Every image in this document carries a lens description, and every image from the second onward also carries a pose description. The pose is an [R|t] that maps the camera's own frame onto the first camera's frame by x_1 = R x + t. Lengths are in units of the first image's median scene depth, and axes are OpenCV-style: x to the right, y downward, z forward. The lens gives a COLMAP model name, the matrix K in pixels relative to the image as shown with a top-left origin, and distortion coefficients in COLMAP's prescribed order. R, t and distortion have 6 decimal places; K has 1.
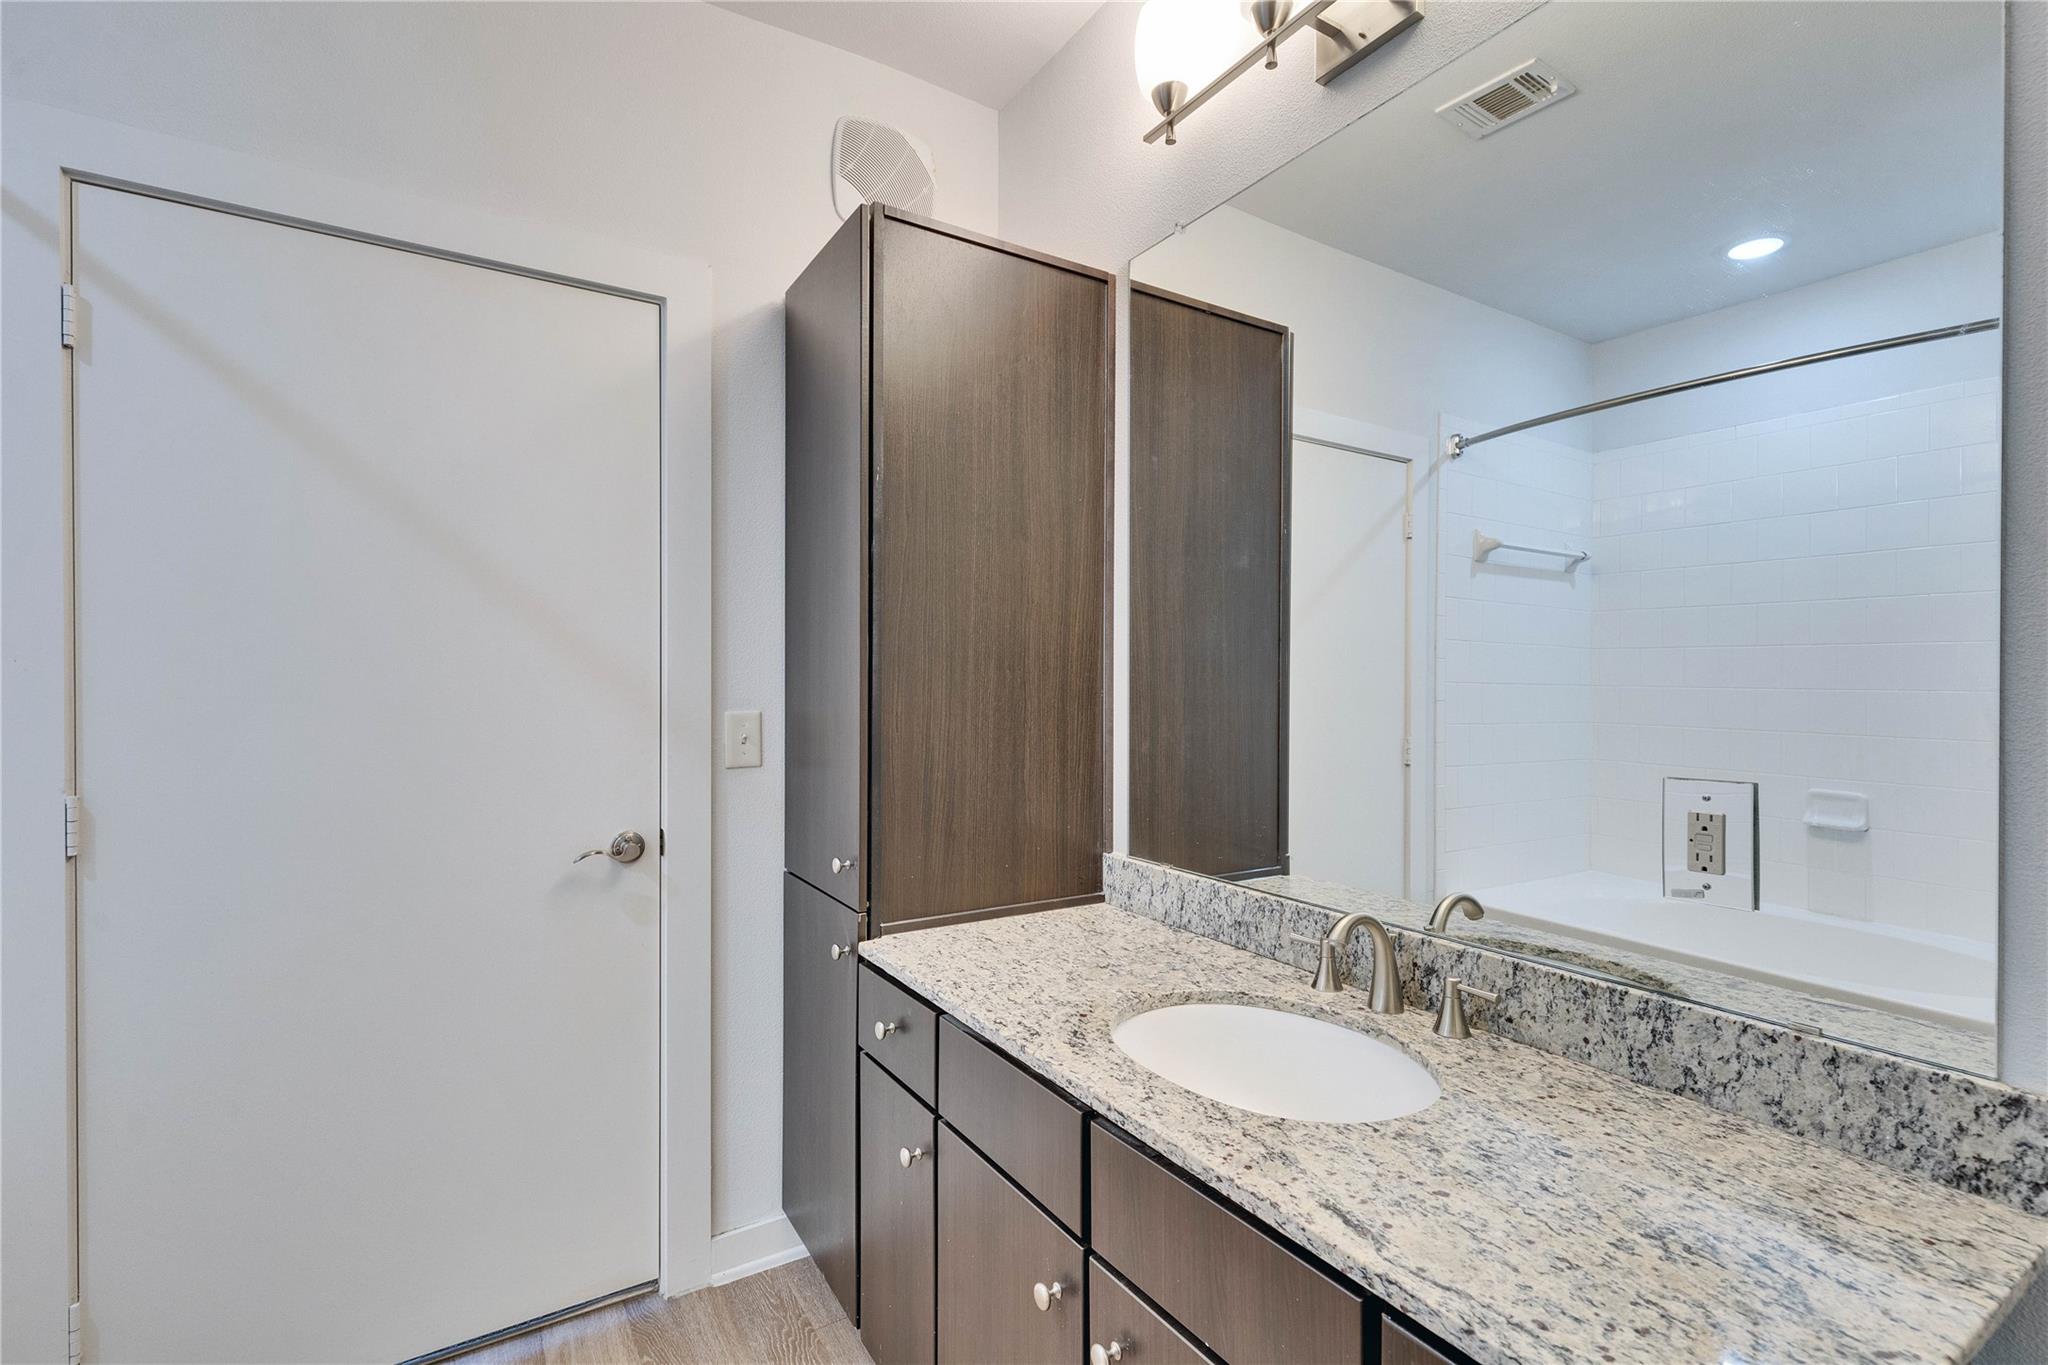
lens RADIAL K [[926.4, 0, 1023.1], [0, 926.4, 686.6], [0, 0, 1]] dist [0.007892, -0.001828]
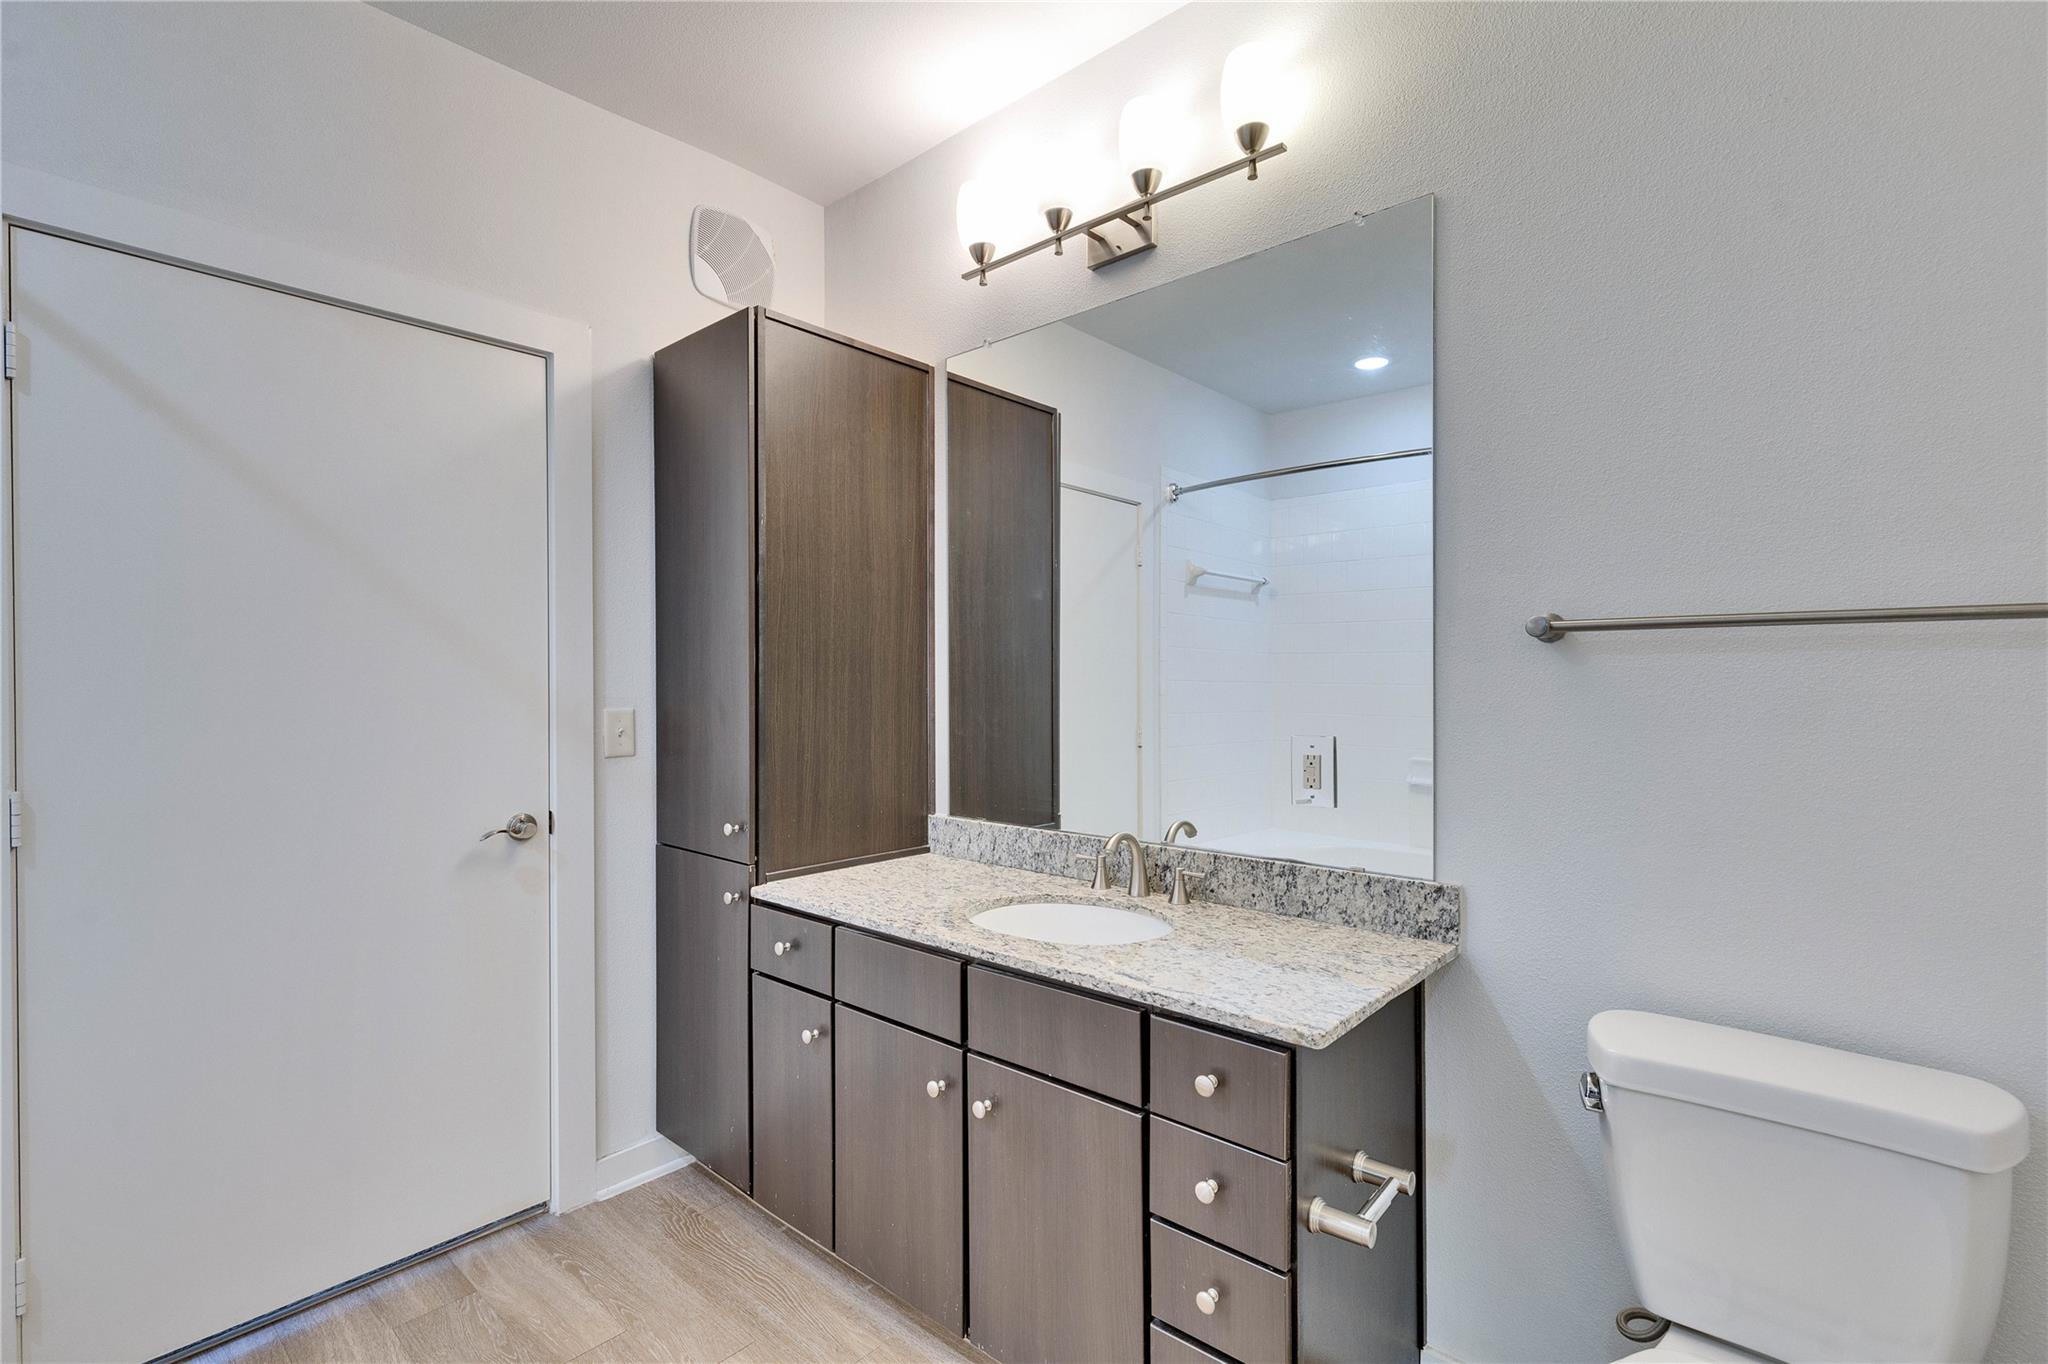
lens RADIAL K [[926.4, 0, 1026.6], [0, 926.4, 681.4], [0, 0, 1]] dist [0.007892, -0.001828]
pose [[0.960332, -0.004954, 0.278816, -0.160328], [0.006500, 0.999968, -0.004620, 0.001161], [-0.278784, 0.006249, 0.960334, -0.315430]]
